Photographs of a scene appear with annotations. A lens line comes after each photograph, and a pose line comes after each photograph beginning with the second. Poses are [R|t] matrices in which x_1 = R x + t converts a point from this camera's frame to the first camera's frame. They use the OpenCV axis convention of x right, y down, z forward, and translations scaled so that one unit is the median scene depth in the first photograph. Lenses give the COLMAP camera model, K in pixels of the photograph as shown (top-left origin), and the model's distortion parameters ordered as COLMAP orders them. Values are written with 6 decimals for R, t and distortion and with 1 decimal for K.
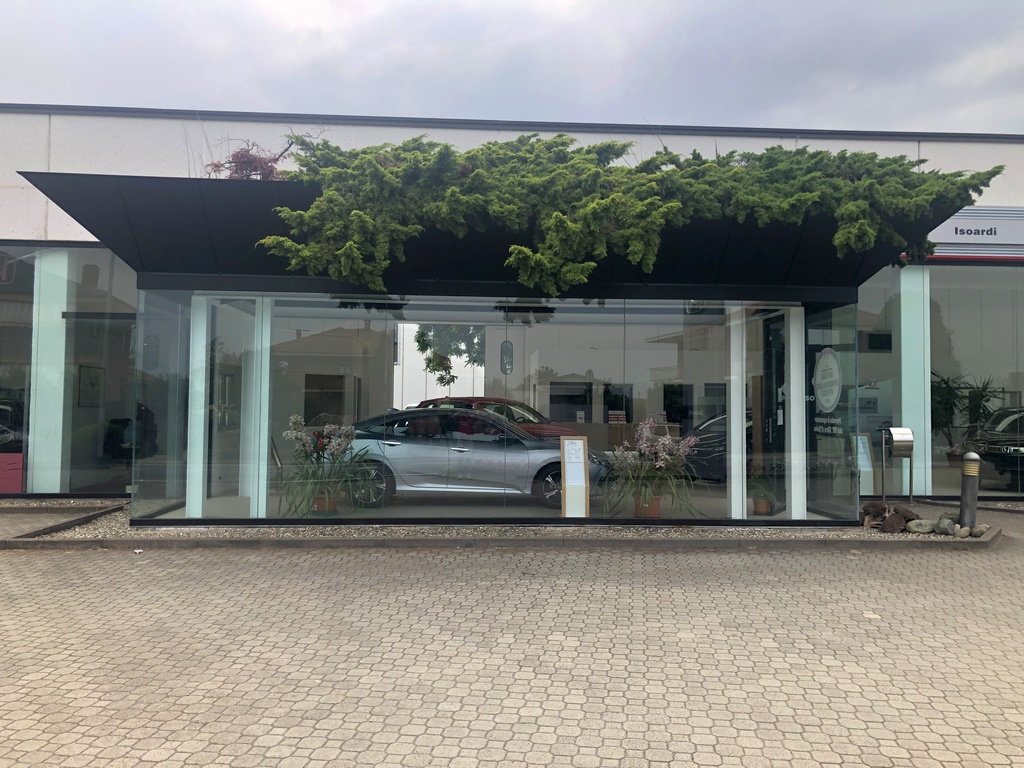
lens RADIAL K [[842.5, 0, 513.1], [0, 842.5, 388.3], [0, 0, 1]] dist [0.002329, 0.028533]
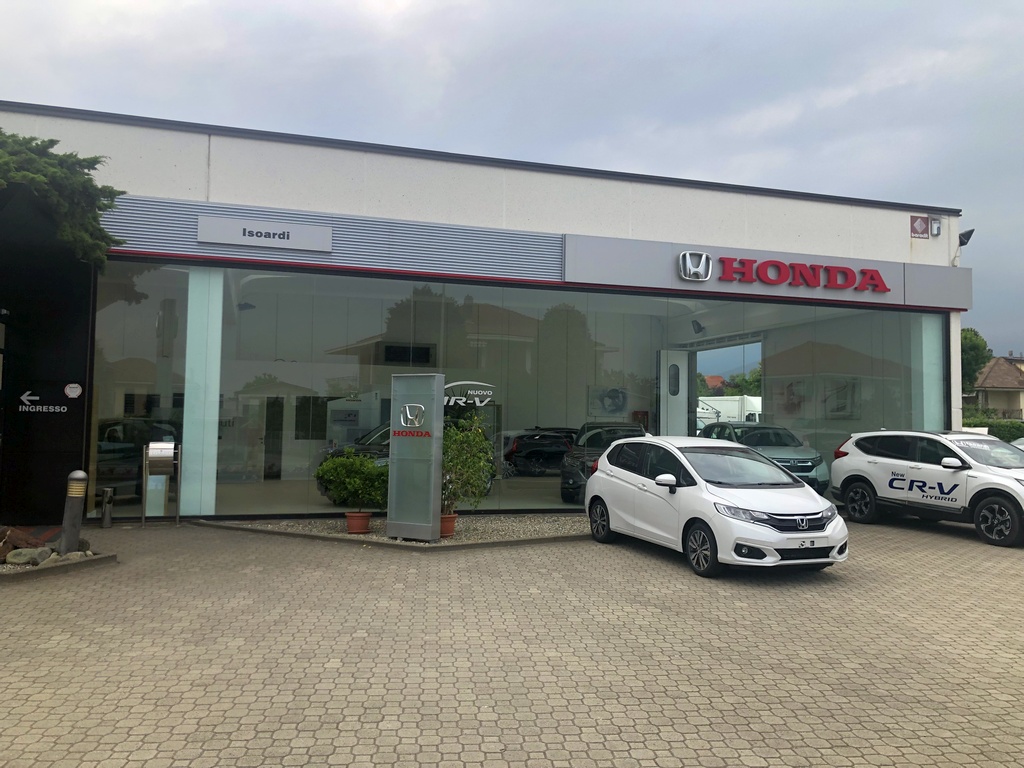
lens RADIAL K [[842.5, 0, 508.8], [0, 842.5, 376.4], [0, 0, 1]] dist [0.002329, 0.028533]
pose [[0.971391, 0.020325, 0.236613, 0.590454], [-0.013633, 0.999460, -0.029886, -0.001886], [-0.237093, 0.025806, 0.971144, 0.023133]]
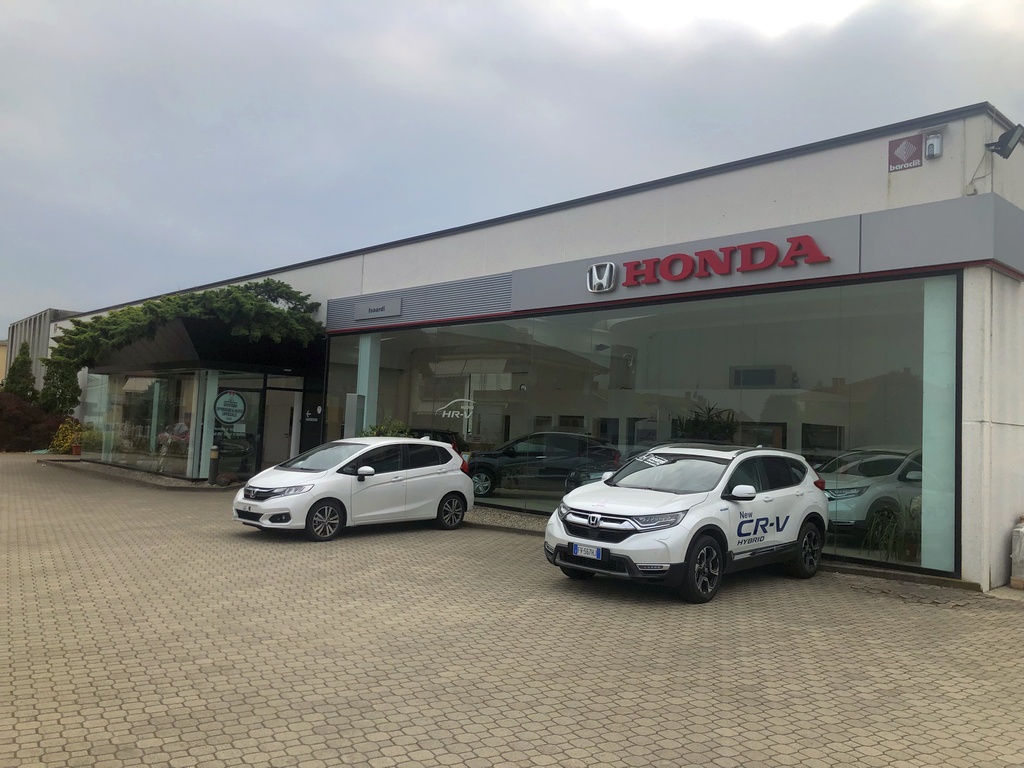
lens RADIAL K [[842.5, 0, 505.9], [0, 842.5, 380.6], [0, 0, 1]] dist [0.002329, 0.028533]
pose [[0.626736, -0.025195, -0.778824, 1.853501], [-0.010321, 0.999121, -0.040627, -0.001181], [0.779163, 0.033501, 0.625925, 0.245644]]
